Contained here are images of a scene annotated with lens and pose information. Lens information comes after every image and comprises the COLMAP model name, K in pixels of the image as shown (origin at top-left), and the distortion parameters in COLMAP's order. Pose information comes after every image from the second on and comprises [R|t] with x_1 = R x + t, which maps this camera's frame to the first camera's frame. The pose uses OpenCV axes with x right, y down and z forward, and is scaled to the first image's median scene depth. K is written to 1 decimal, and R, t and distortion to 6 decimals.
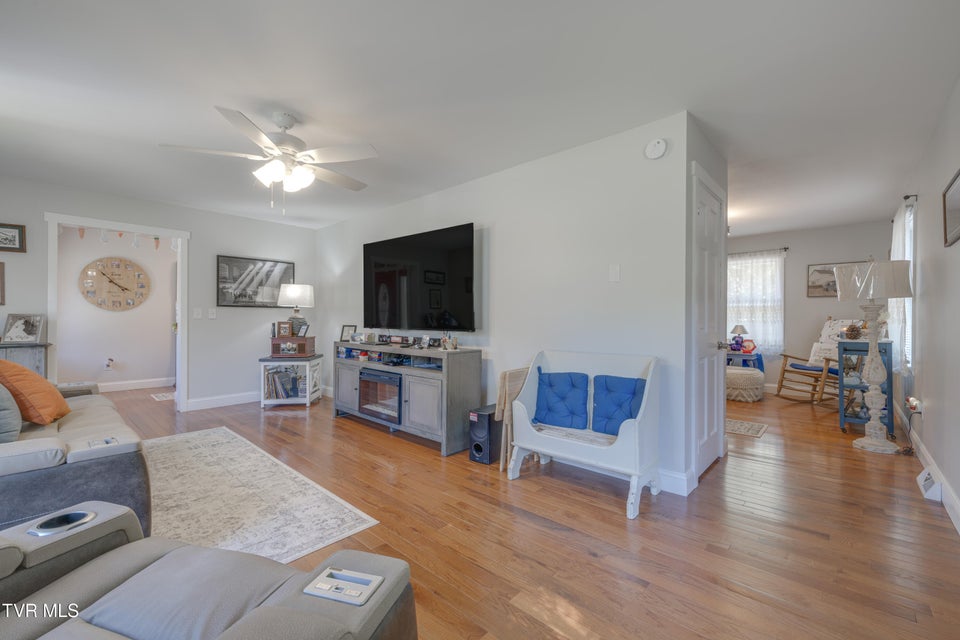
lens RADIAL K [[399.8, 0, 480.3], [0, 399.8, 318.9], [0, 0, 1]] dist [0.001961, 0.000121]
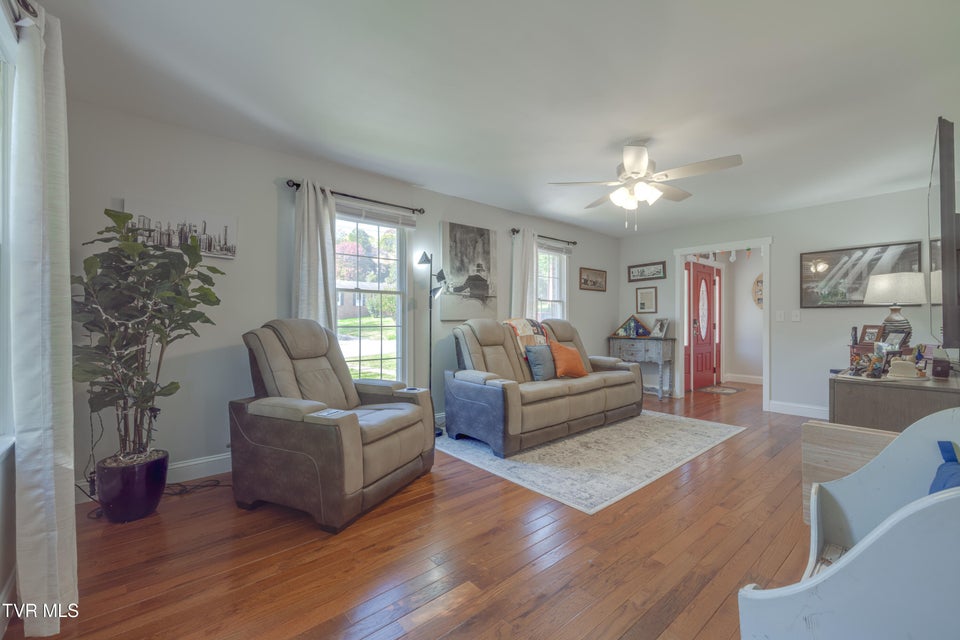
lens RADIAL K [[399.8, 0, 480.3], [0, 399.8, 318.9], [0, 0, 1]] dist [0.001961, 0.000121]
pose [[-0.116203, -0.007500, -0.993197, 0.354049], [0.000248, 0.999971, -0.007580, 0.000655], [0.993225, -0.001127, -0.116198, 0.355642]]
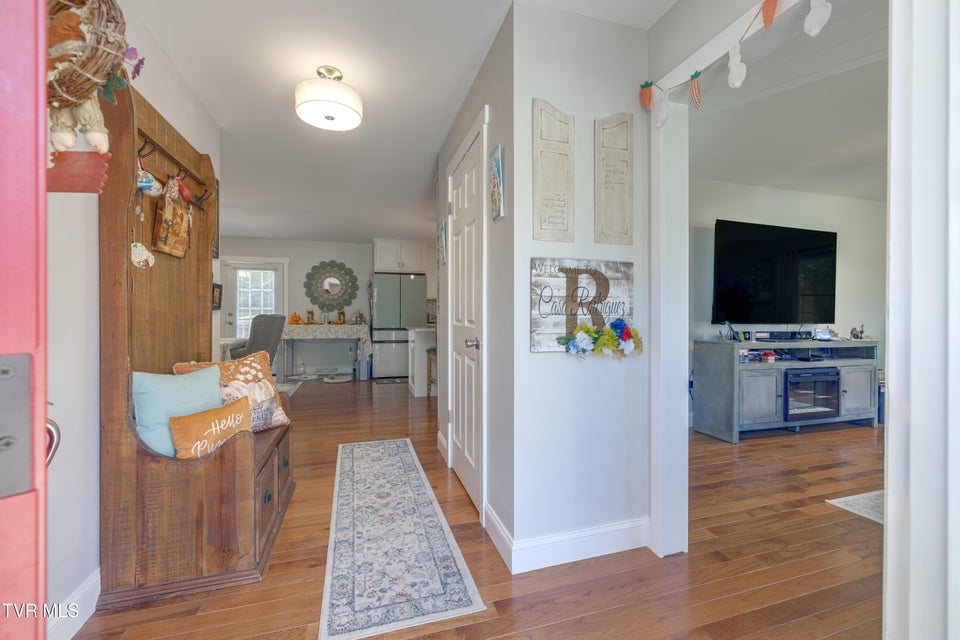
lens RADIAL K [[399.8, 0, 480.3], [0, 399.8, 318.9], [0, 0, 1]] dist [0.001961, 0.000121]
pose [[0.504030, -0.012407, 0.863597, -1.096033], [-0.001063, 0.999887, 0.014985, 0.000447], [-0.863685, -0.008471, 0.503960, 0.905590]]
